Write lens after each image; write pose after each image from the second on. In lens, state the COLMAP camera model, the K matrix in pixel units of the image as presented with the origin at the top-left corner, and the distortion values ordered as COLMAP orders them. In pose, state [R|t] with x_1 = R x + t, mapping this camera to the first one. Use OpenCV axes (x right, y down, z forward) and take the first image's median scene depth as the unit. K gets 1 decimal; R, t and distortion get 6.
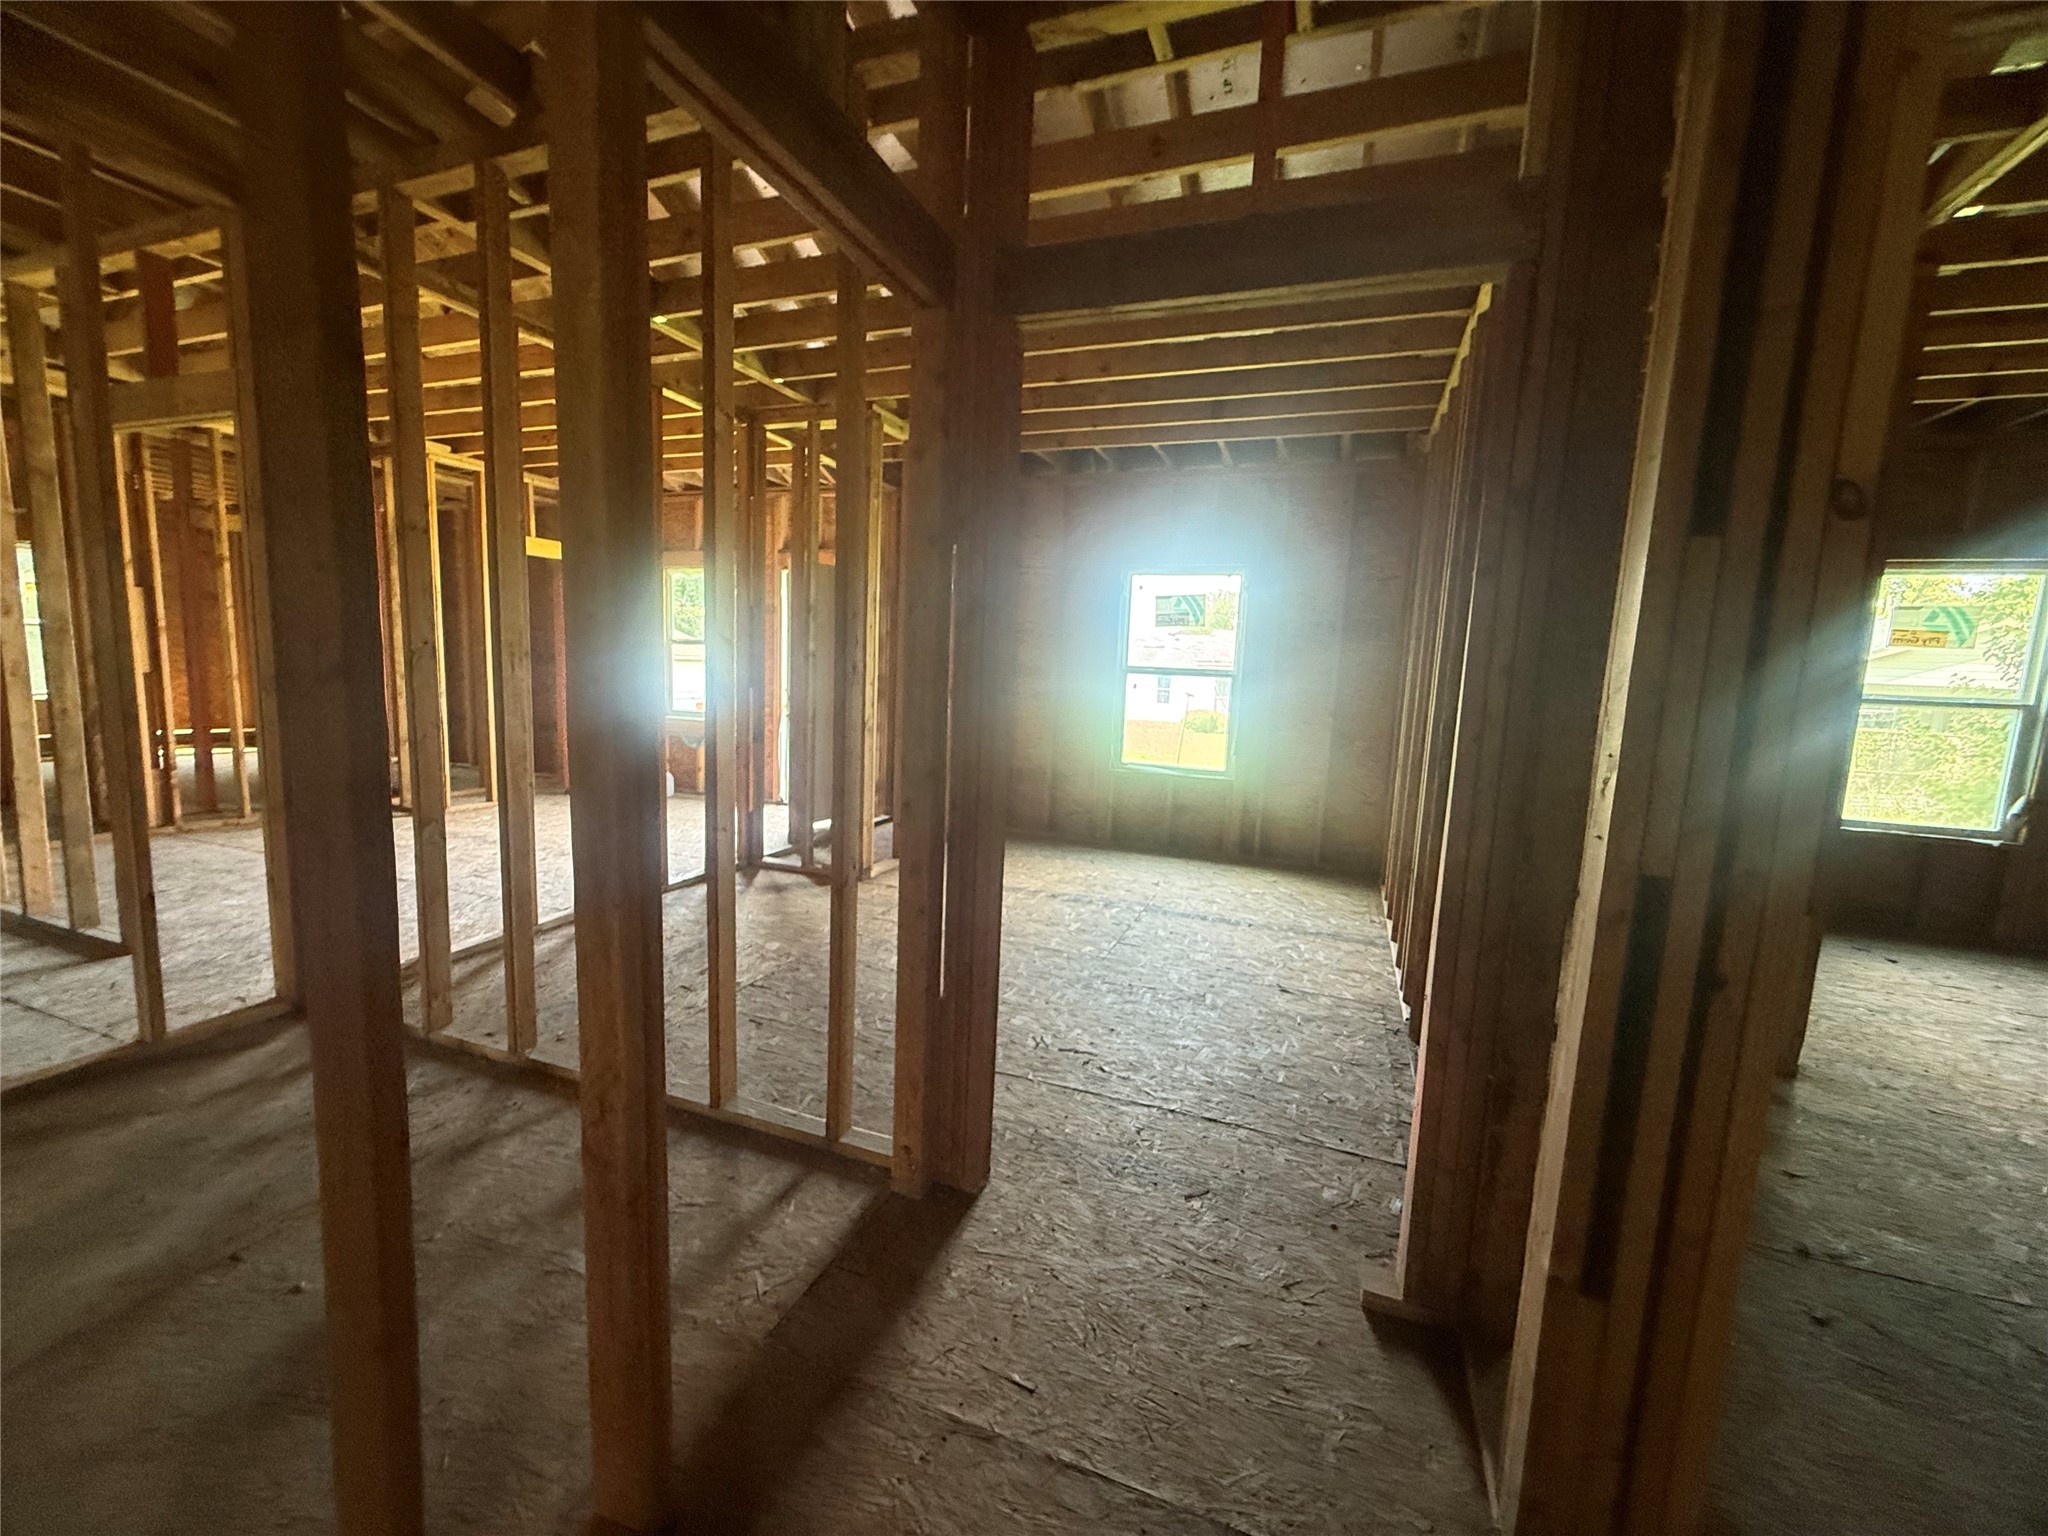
lens RADIAL K [[819.7, 0, 1027.1], [0, 819.7, 770.8], [0, 0, 1]] dist [-0.002101, -0.000255]
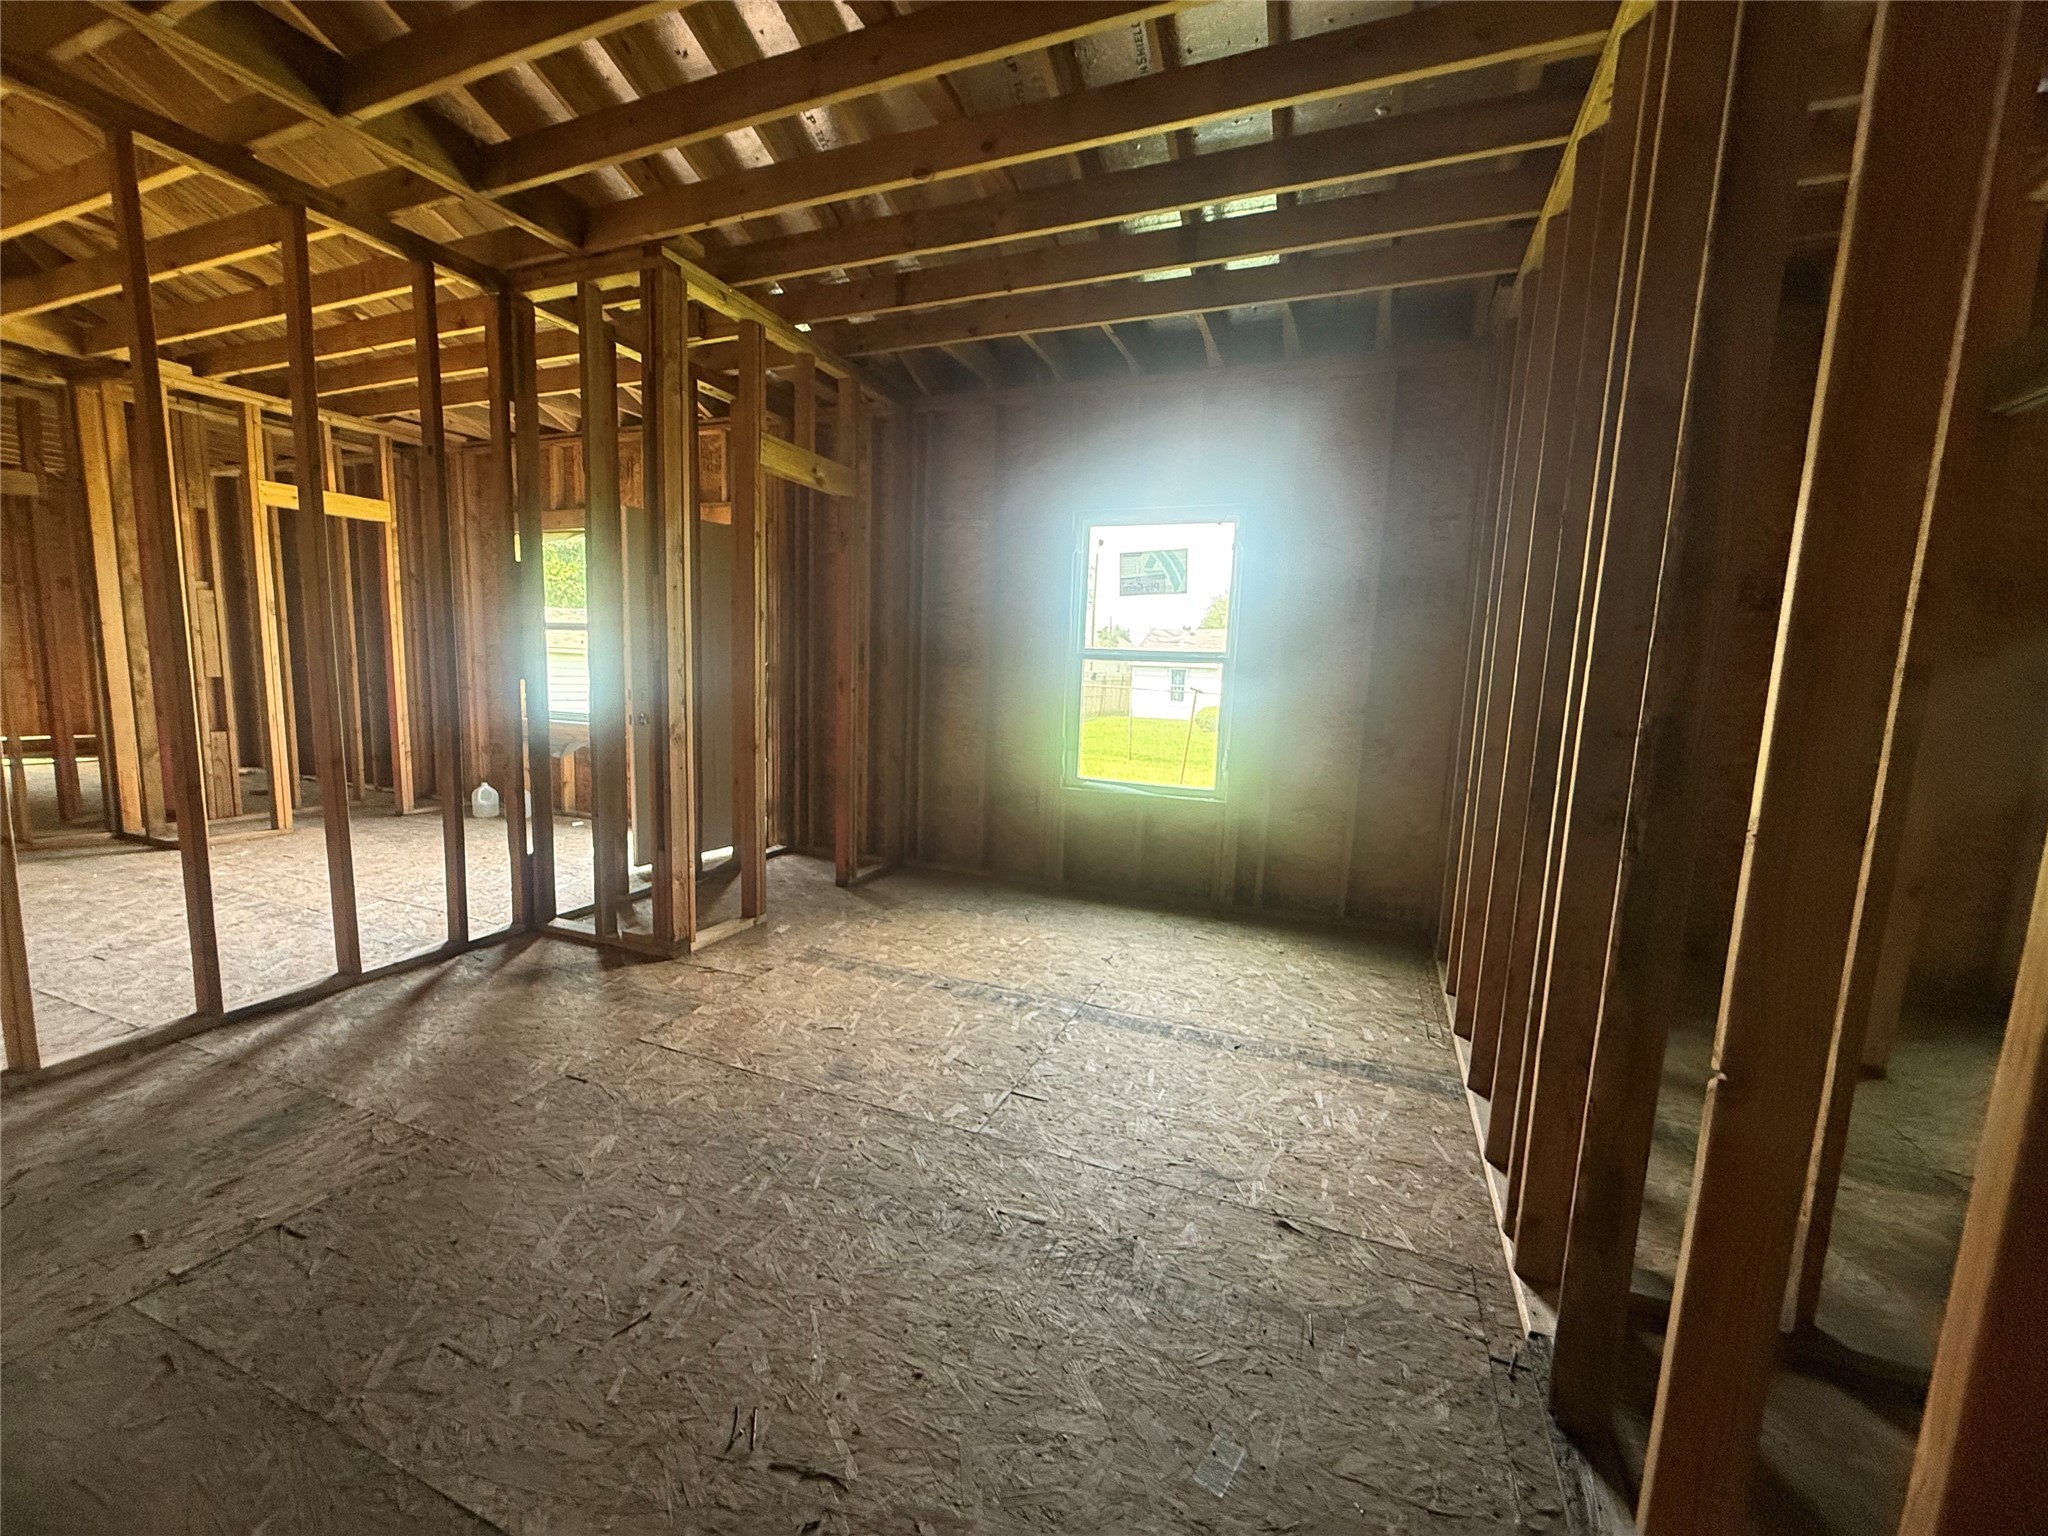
lens RADIAL K [[819.7, 0, 1021.3], [0, 819.7, 770.3], [0, 0, 1]] dist [-0.002101, -0.000255]
pose [[0.999553, -0.002849, -0.029777, 0.116312], [0.002925, 0.999993, 0.002514, -0.026024], [0.029769, -0.002600, 0.999553, 0.337303]]
